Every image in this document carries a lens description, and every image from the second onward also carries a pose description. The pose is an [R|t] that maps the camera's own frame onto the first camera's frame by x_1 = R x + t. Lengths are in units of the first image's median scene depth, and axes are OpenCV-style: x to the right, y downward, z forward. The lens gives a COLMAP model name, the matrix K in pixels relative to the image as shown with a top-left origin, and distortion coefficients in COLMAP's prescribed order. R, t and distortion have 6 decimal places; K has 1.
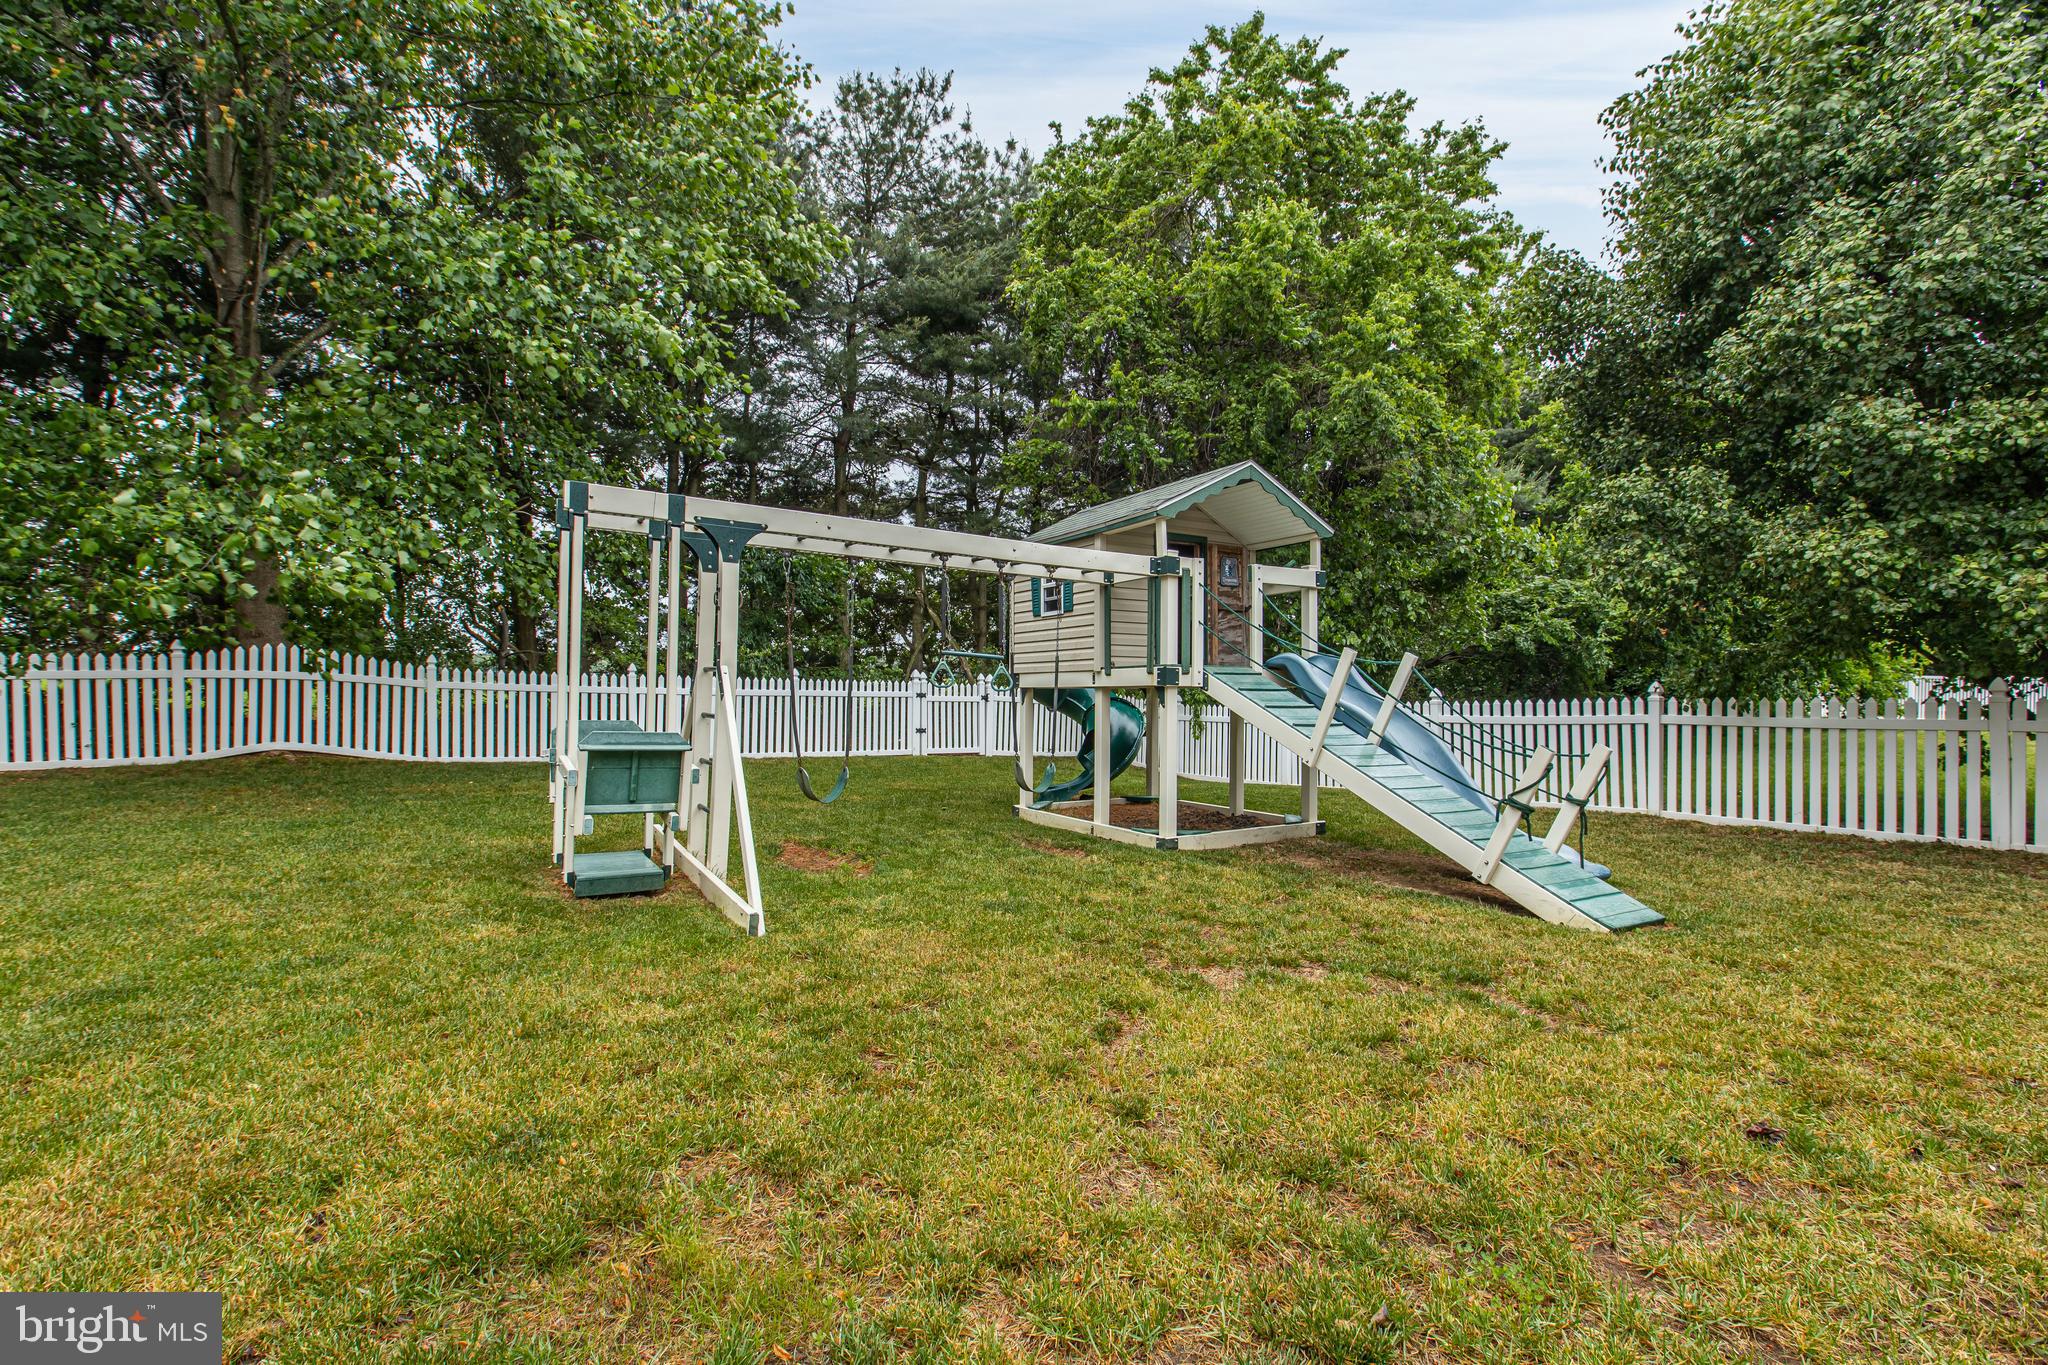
lens RADIAL K [[893.9, 0, 1023.7], [0, 893.9, 680.4], [0, 0, 1]] dist [-0.001339, -0.000256]
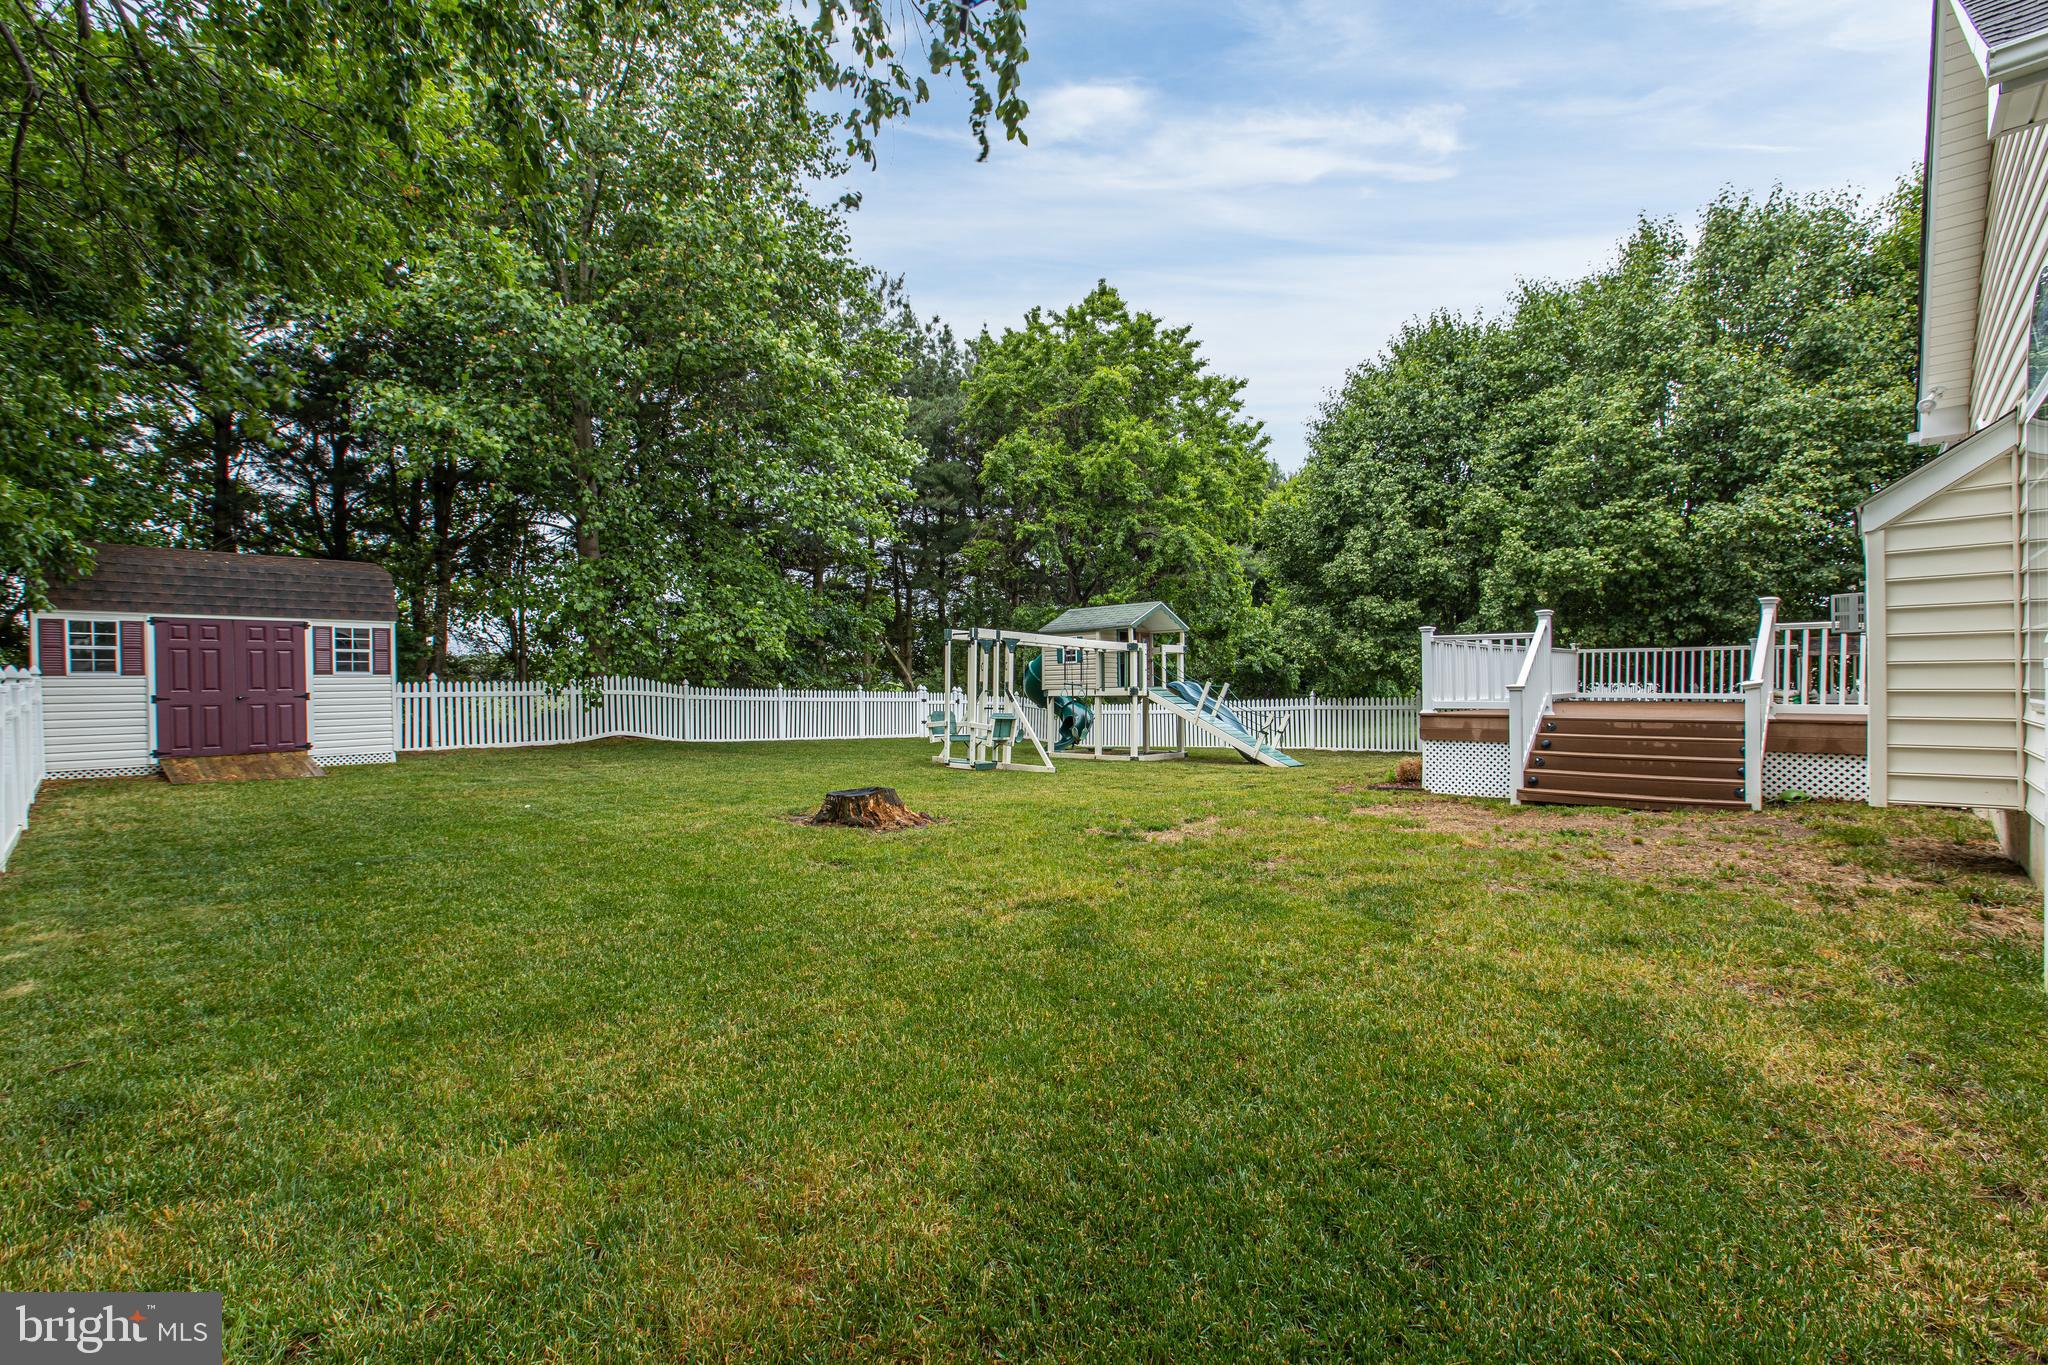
lens RADIAL K [[902.9, 0, 1019.5], [0, 902.9, 691.1], [0, 0, 1]] dist [-0.002824, -0.000418]
pose [[0.965203, -0.006999, 0.261409, -0.731795], [0.004804, 0.999948, 0.009032, -0.027153], [-0.261458, -0.007462, 0.965186, -1.219647]]
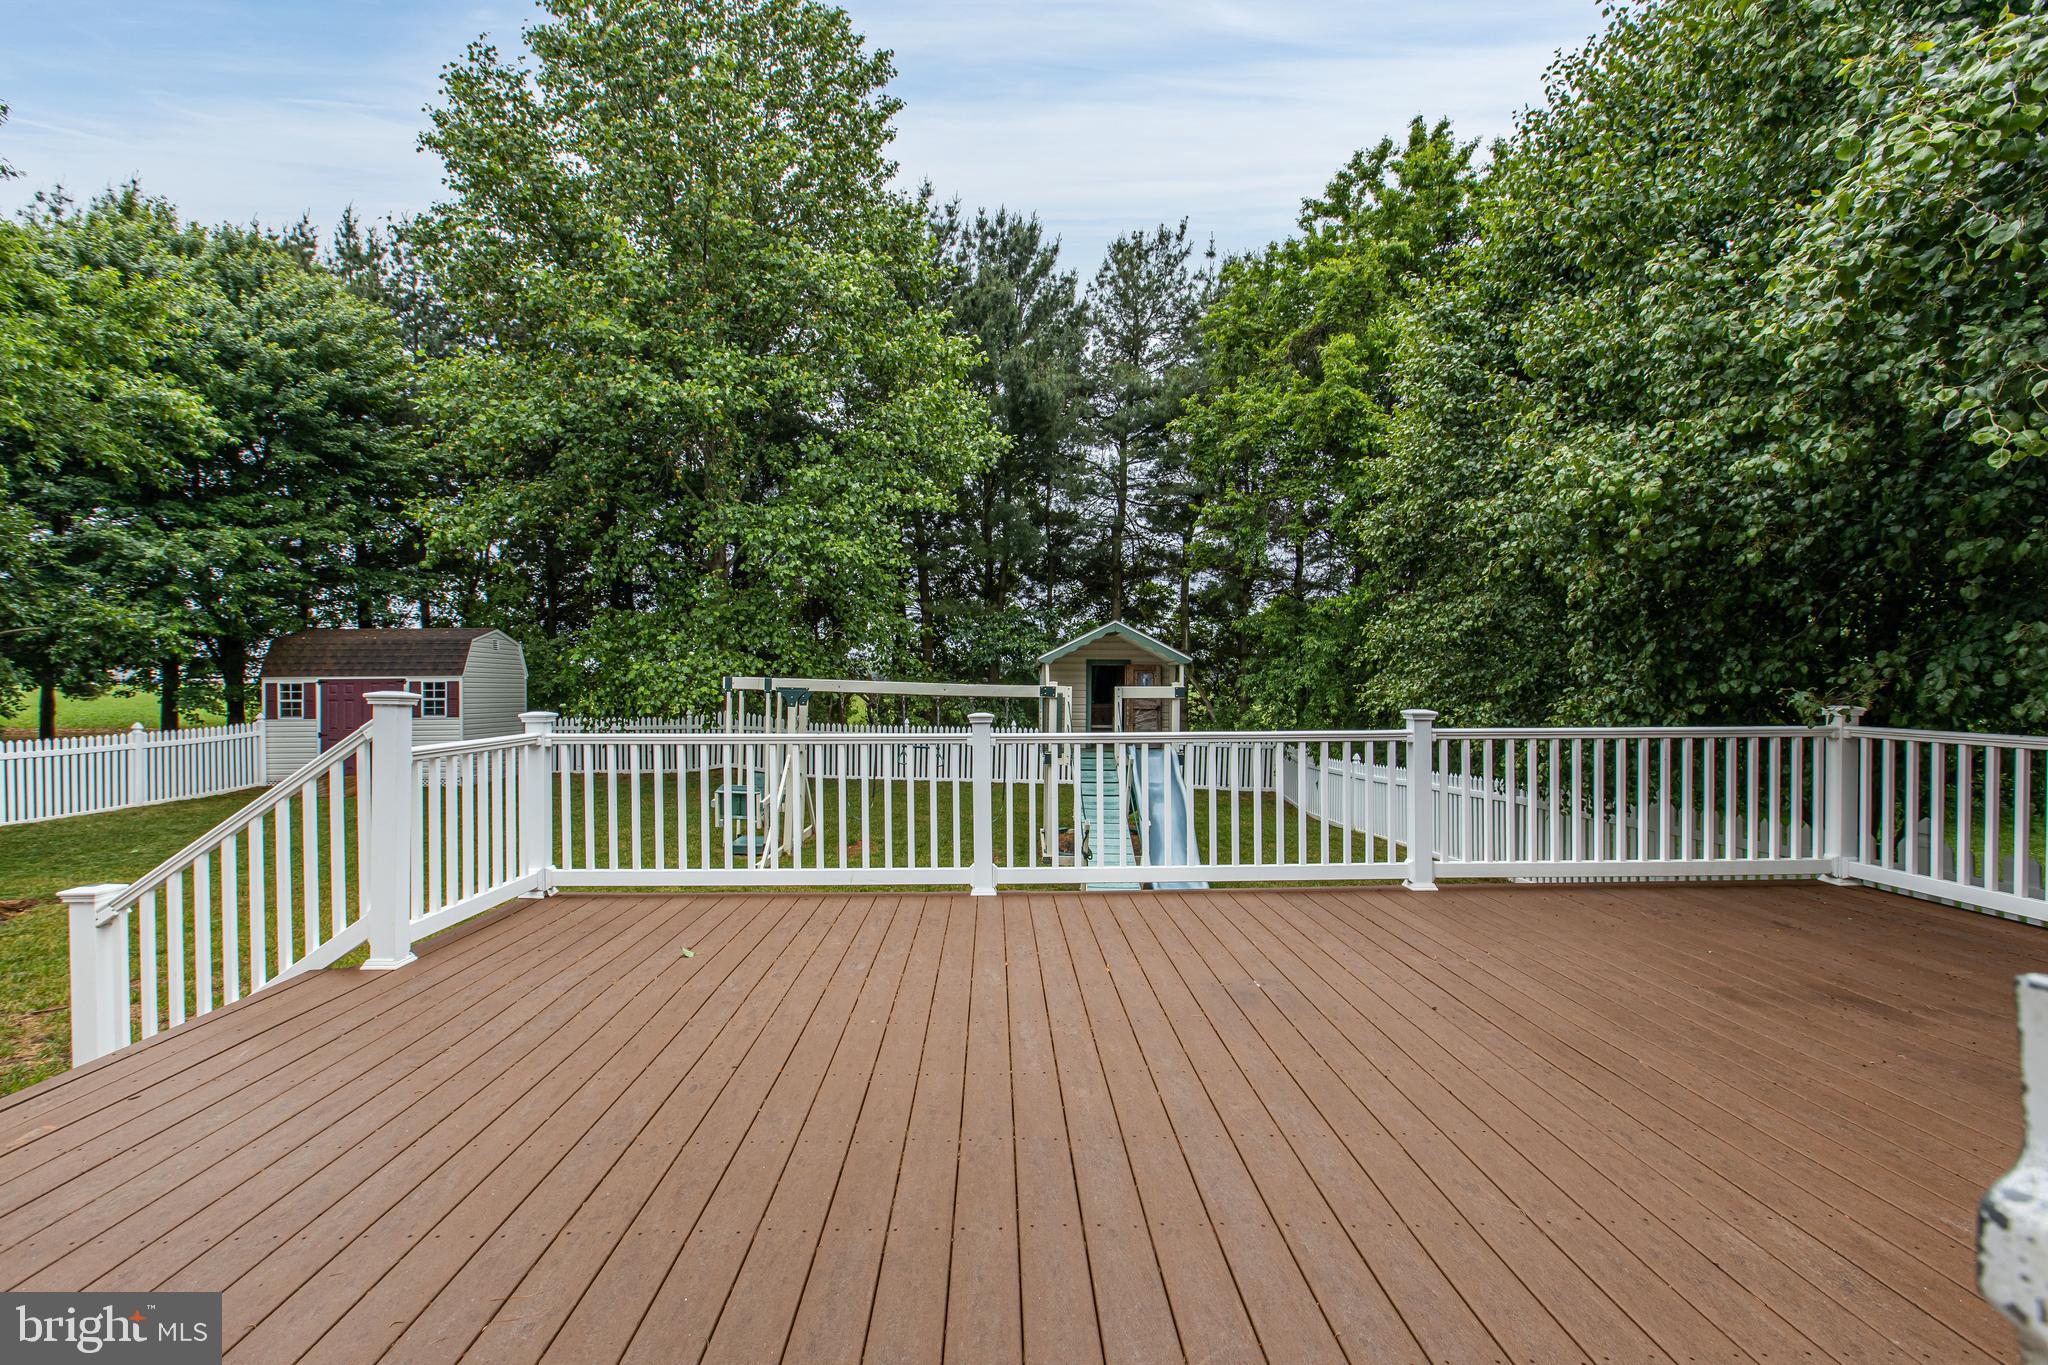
lens RADIAL K [[902.9, 0, 1019.5], [0, 902.9, 691.1], [0, 0, 1]] dist [-0.002824, -0.000418]
pose [[0.853904, 0.003305, -0.520421, 0.888160], [0.000886, 0.999969, 0.007804, -0.130375], [0.520430, -0.007126, 0.853874, -0.393742]]
